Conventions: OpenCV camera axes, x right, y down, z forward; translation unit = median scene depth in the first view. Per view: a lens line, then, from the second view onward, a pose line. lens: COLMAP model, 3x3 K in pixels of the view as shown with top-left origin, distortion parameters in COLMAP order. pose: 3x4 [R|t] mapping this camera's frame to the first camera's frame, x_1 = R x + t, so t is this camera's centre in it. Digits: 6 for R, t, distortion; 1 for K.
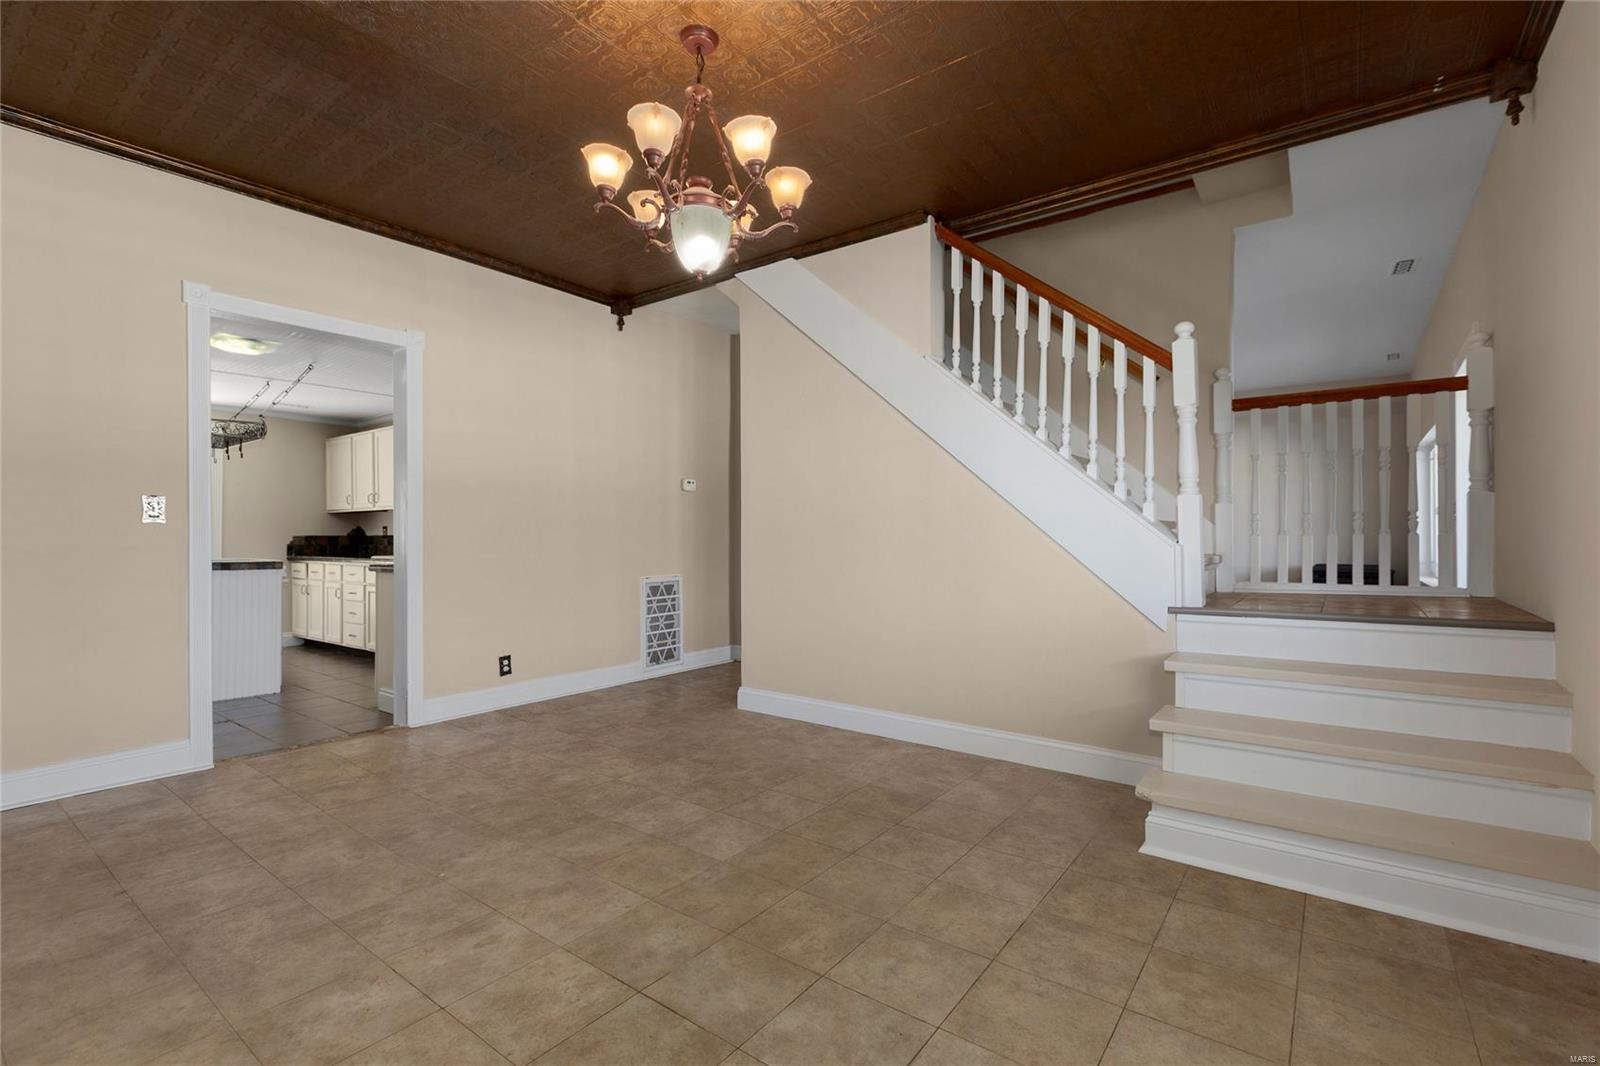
lens RADIAL K [[727.8, 0, 794.6], [0, 727.8, 532.1], [0, 0, 1]] dist [-0.015350, -0.000146]
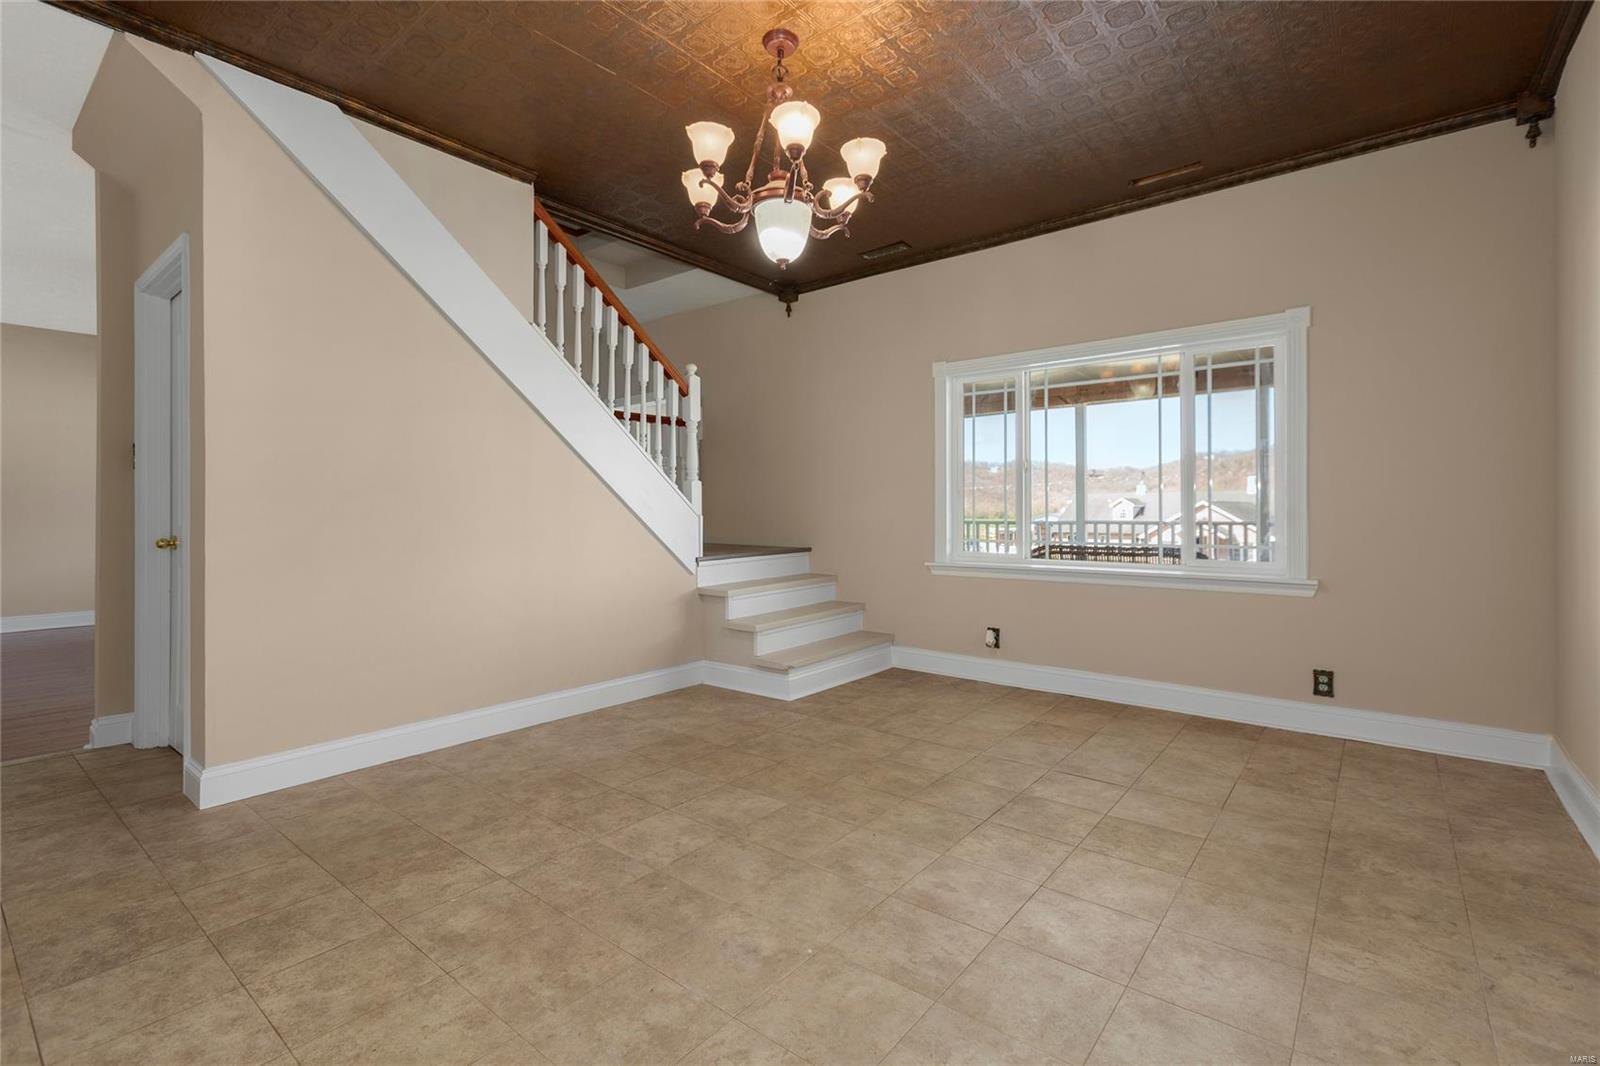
lens RADIAL K [[727.8, 0, 794.6], [0, 727.8, 532.1], [0, 0, 1]] dist [-0.015350, -0.000146]
pose [[0.038739, -0.037548, 0.998544, -1.050484], [-0.000801, 0.999292, 0.037607, -0.006557], [-0.999249, -0.002257, 0.038682, 0.827904]]
